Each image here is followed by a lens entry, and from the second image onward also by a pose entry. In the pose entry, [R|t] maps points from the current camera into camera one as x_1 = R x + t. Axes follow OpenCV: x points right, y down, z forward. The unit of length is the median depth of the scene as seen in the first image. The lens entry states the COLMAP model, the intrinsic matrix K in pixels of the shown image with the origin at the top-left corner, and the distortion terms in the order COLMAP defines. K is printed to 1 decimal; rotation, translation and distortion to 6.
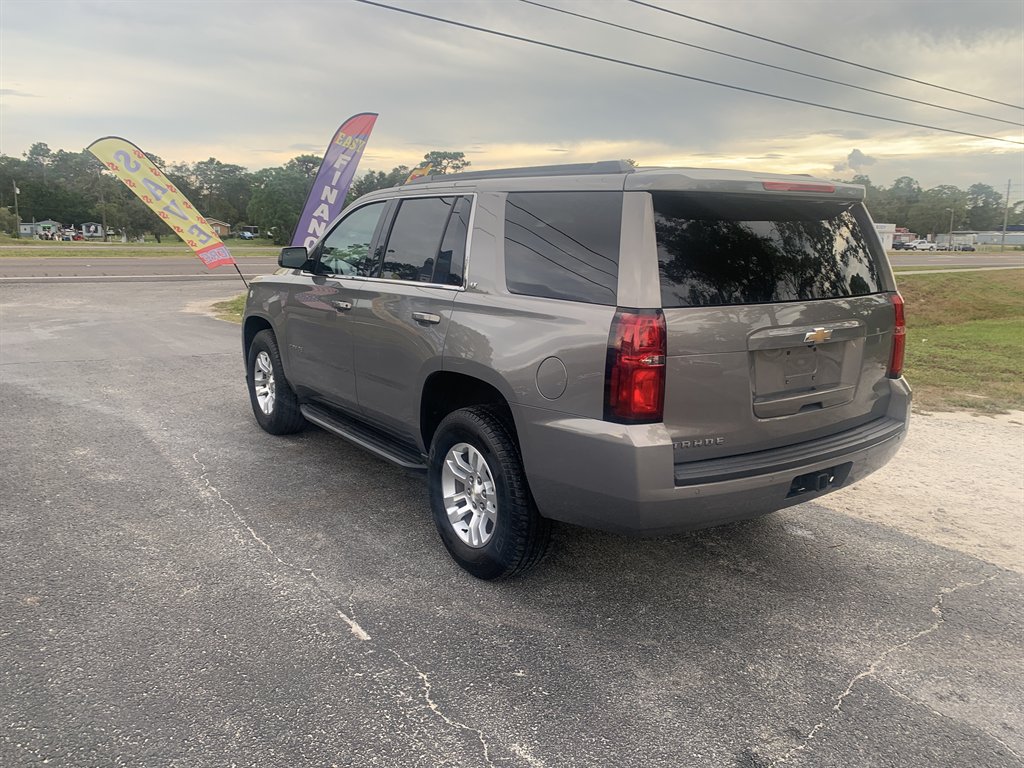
lens RADIAL K [[780.7, 0, 516.0], [0, 780.7, 353.1], [0, 0, 1]] dist [0.004598, 0.001466]
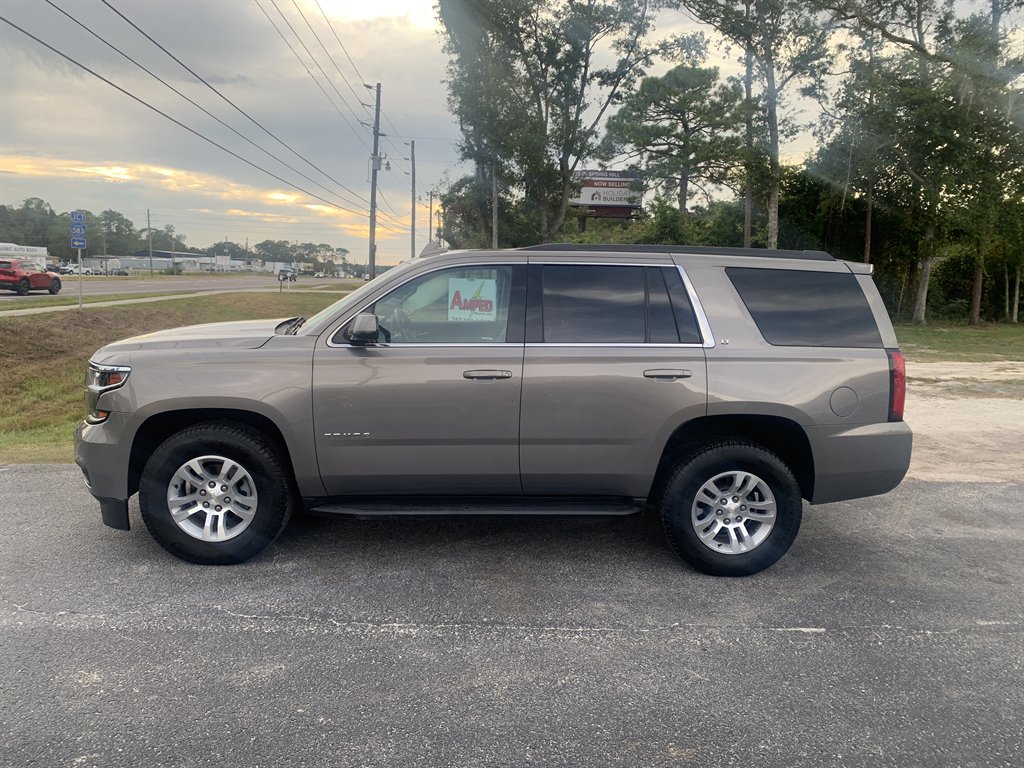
lens RADIAL K [[782.5, 0, 497.2], [0, 782.5, 384.4], [0, 0, 1]] dist [0.006446, -0.000345]
pose [[0.553187, -0.119367, 0.824461, -1.231134], [0.111906, 0.991359, 0.068446, -0.139979], [-0.825507, 0.054399, 0.561765, 0.594794]]
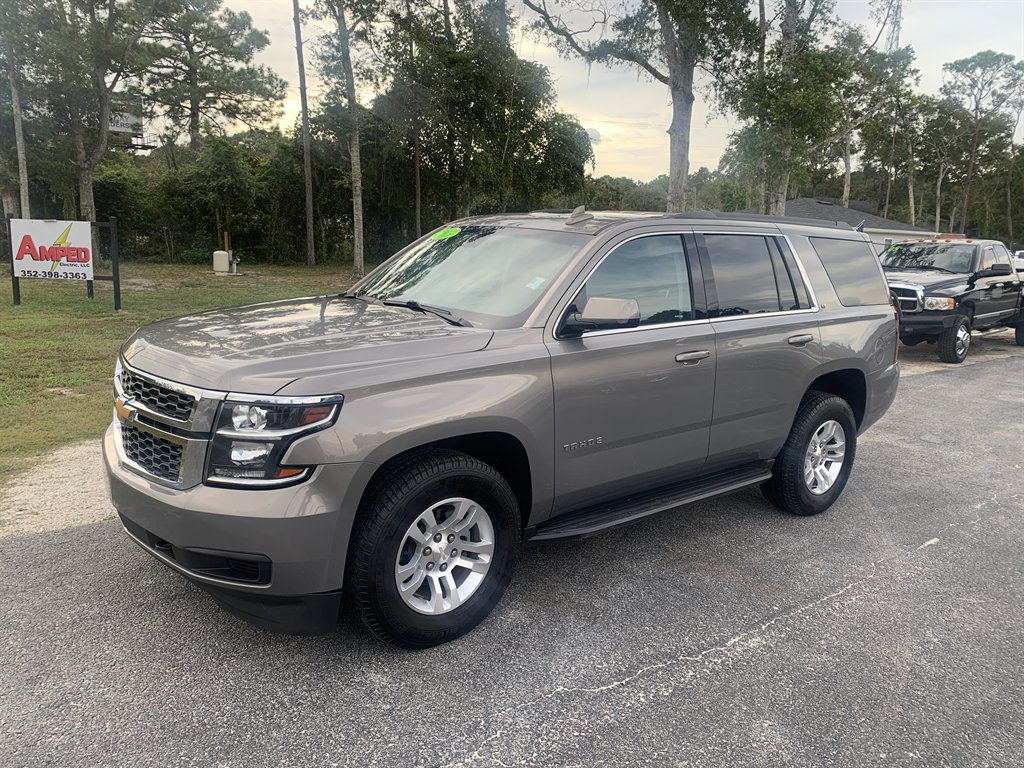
lens RADIAL K [[791.6, 0, 511.9], [0, 791.6, 380.5], [0, 0, 1]] dist [0.004753, -0.001544]
pose [[-0.062383, -0.205796, 0.976604, -1.343360], [0.115414, 0.970458, 0.211873, -0.305875], [-0.991357, 0.125931, -0.036788, 1.553718]]
